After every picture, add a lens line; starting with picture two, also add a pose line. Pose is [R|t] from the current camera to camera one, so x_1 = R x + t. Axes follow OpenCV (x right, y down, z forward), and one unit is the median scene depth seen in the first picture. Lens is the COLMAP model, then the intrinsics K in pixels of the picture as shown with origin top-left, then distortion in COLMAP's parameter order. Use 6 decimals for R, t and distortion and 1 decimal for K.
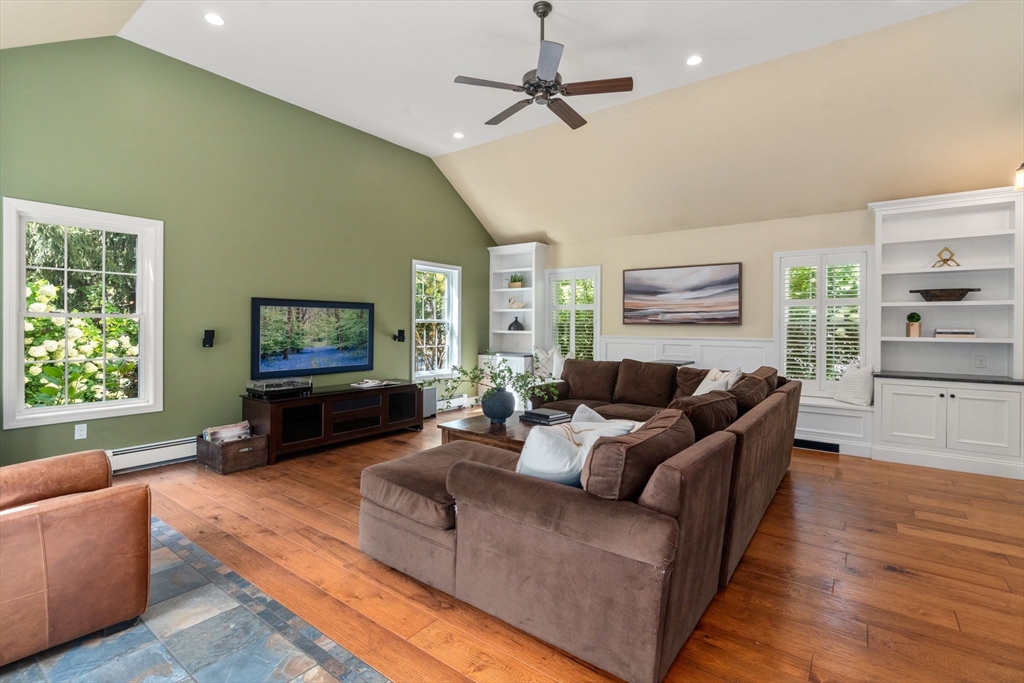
lens RADIAL K [[471.5, 0, 522.6], [0, 471.5, 327.9], [0, 0, 1]] dist [0.000091, 0.000275]
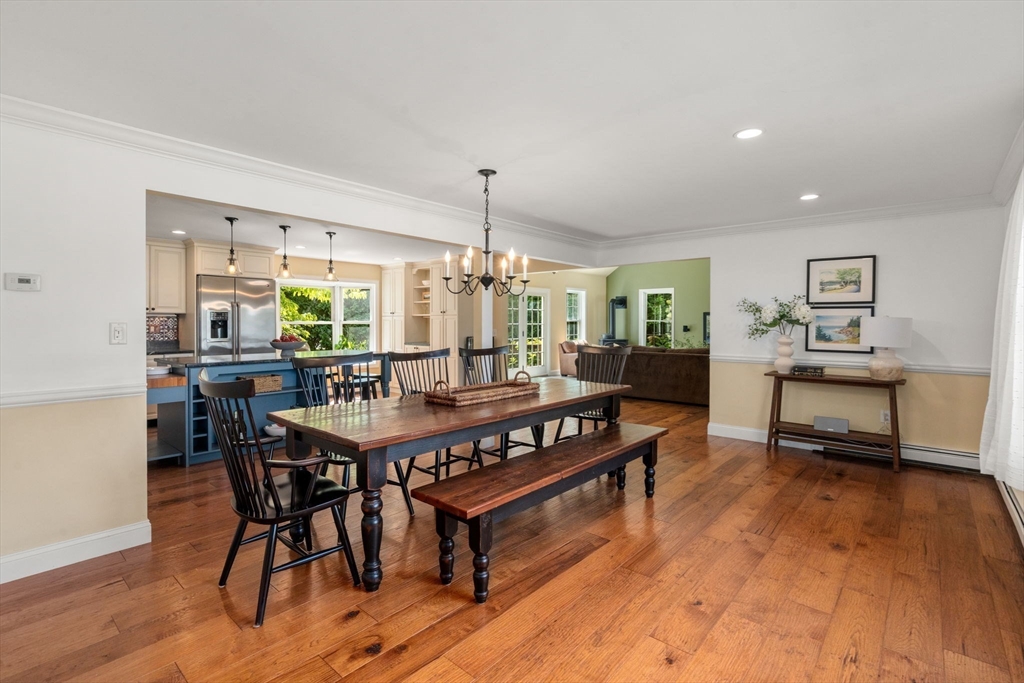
lens RADIAL K [[471.5, 0, 514.1], [0, 471.5, 338.4], [0, 0, 1]] dist [0.000091, 0.000275]
pose [[-0.103546, 0.025914, -0.994287, 1.628359], [-0.007595, 0.999611, 0.026844, 0.009850], [0.994596, 0.010331, -0.103309, 0.236214]]
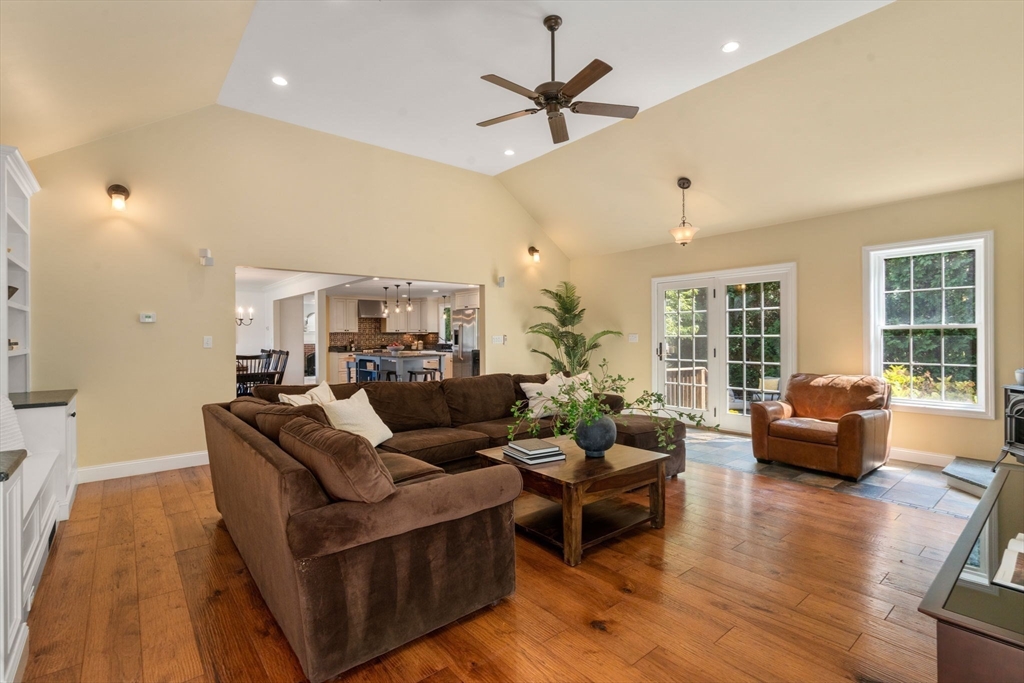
lens RADIAL K [[471.5, 0, 518.3], [0, 471.5, 337.5], [0, 0, 1]] dist [0.000091, 0.000275]
pose [[-0.968127, -0.001874, 0.250453, -0.084021], [0.000796, 0.999944, 0.010558, -0.005754], [-0.250459, 0.010421, -0.968071, 1.246498]]
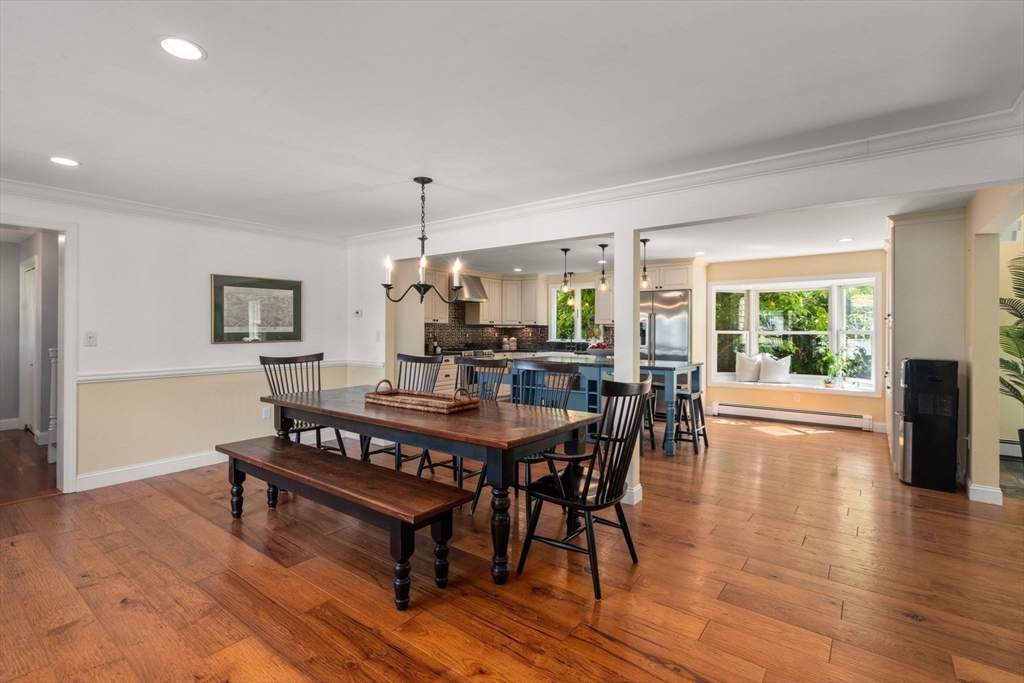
lens RADIAL K [[471.5, 0, 515.2], [0, 471.5, 332.9], [0, 0, 1]] dist [0.000091, 0.000275]
pose [[-0.999692, -0.013520, 0.020827, 0.935598], [-0.013276, 0.999842, 0.011836, 0.000910], [-0.020984, 0.011556, -0.999713, 0.711895]]
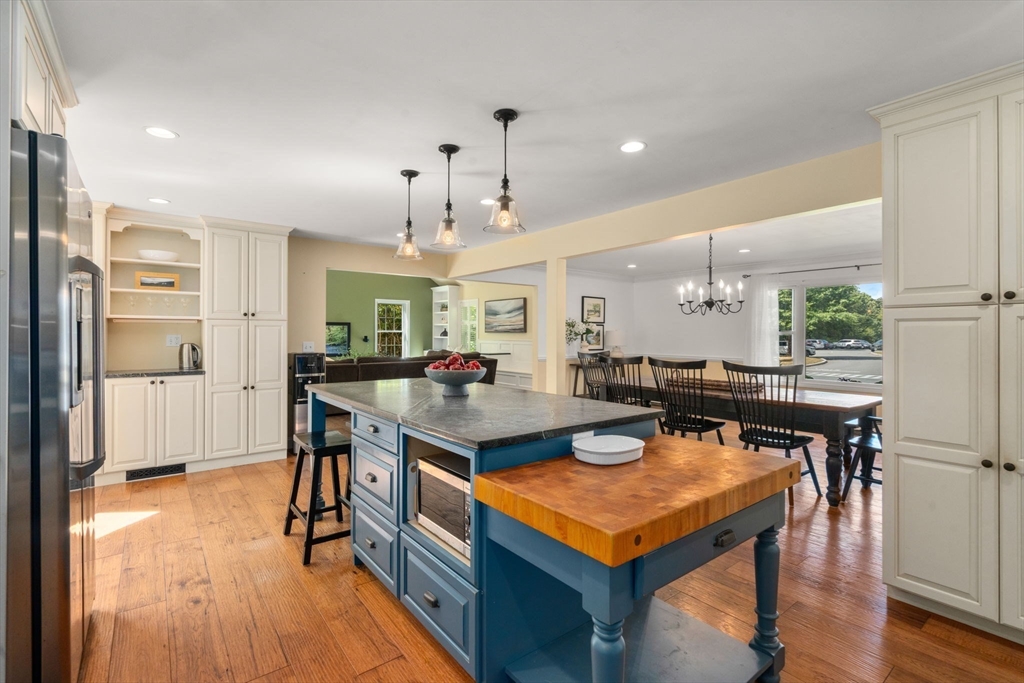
lens RADIAL K [[471.5, 0, 514.8], [0, 471.5, 337.1], [0, 0, 1]] dist [0.000091, 0.000275]
pose [[0.958430, -0.001915, -0.285322, 0.958948], [0.001775, 0.999998, -0.000750, 0.012694], [0.285322, 0.000212, 0.958432, -0.740347]]
